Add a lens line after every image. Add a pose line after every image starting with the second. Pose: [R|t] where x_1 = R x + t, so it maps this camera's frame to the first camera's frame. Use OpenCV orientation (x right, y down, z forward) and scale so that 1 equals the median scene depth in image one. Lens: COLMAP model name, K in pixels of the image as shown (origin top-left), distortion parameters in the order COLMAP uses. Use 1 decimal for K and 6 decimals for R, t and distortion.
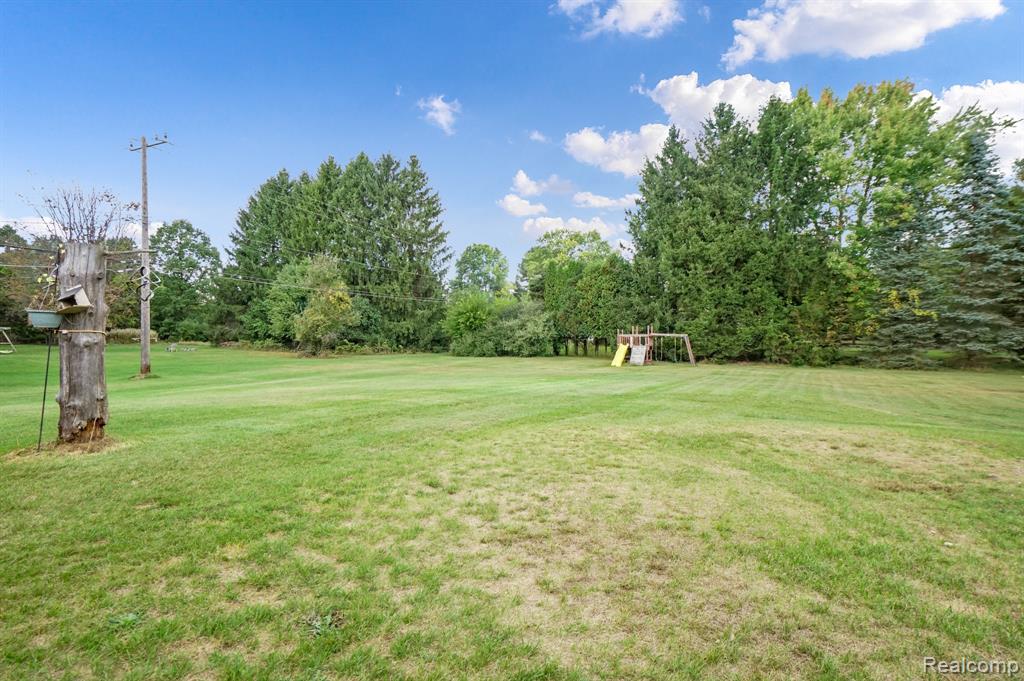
lens RADIAL K [[511.3, 0, 512.0], [0, 511.3, 340.5], [0, 0, 1]] dist [0.001701, 0.001175]
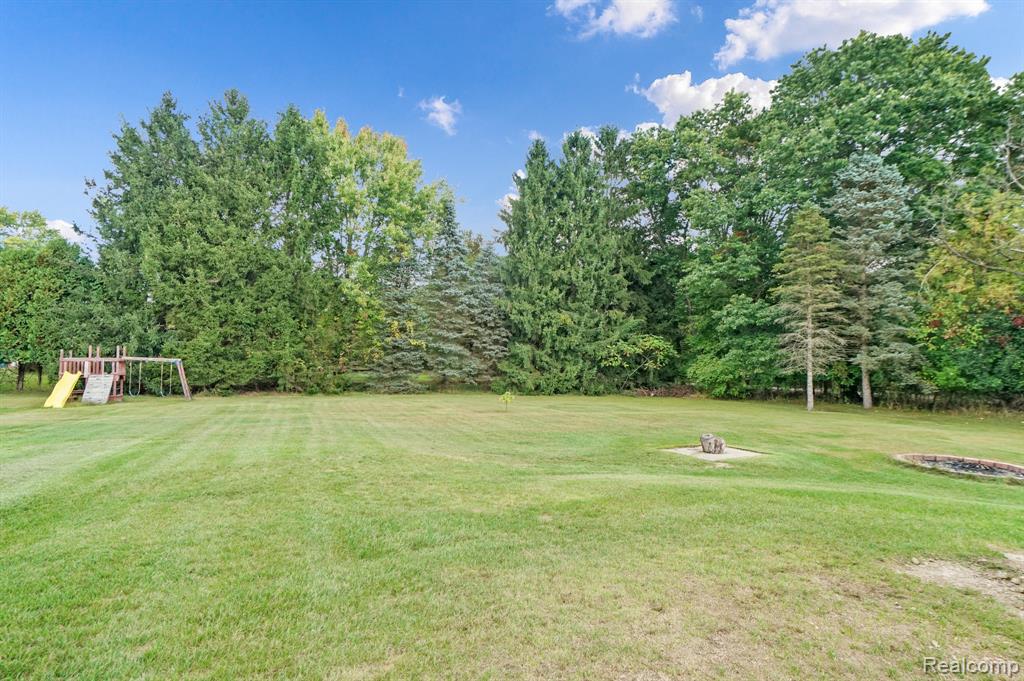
lens RADIAL K [[511.3, 0, 512.0], [0, 511.3, 340.5], [0, 0, 1]] dist [0.001701, 0.001175]
pose [[0.611456, 0.042173, 0.790154, 0.039284], [-0.003833, 0.998725, -0.050339, -0.002691], [-0.791269, 0.027752, 0.610838, 0.136531]]
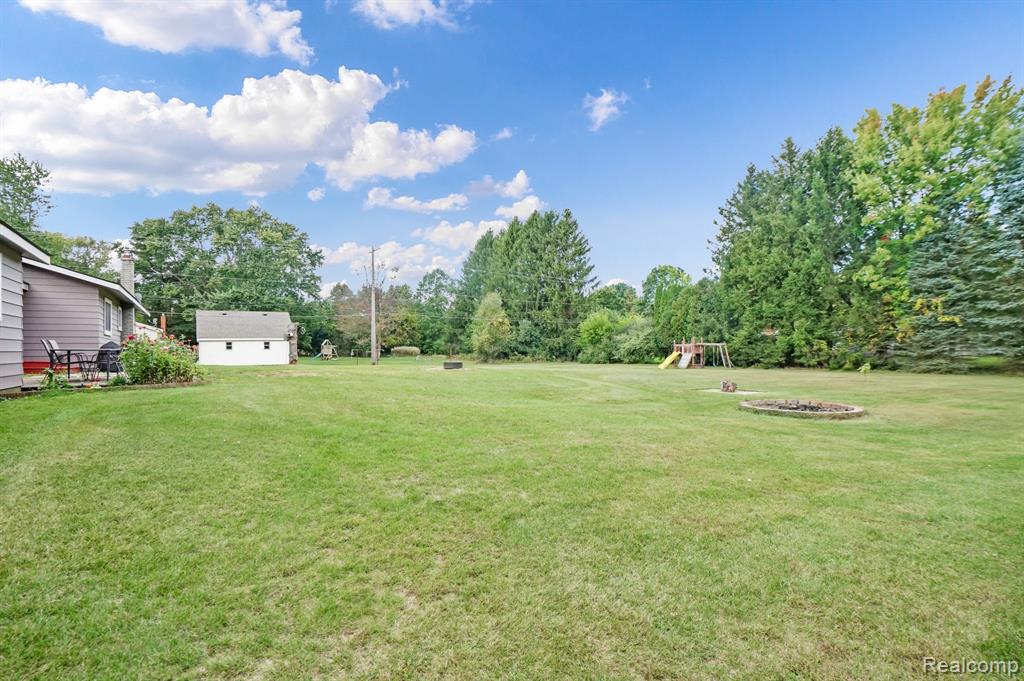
lens RADIAL K [[511.3, 0, 512.0], [0, 511.3, 340.5], [0, 0, 1]] dist [0.001701, 0.001175]
pose [[0.880612, -0.018890, -0.473461, 0.480411], [0.003507, 0.999437, -0.033352, 0.020034], [0.473824, 0.027710, 0.880183, -0.318711]]
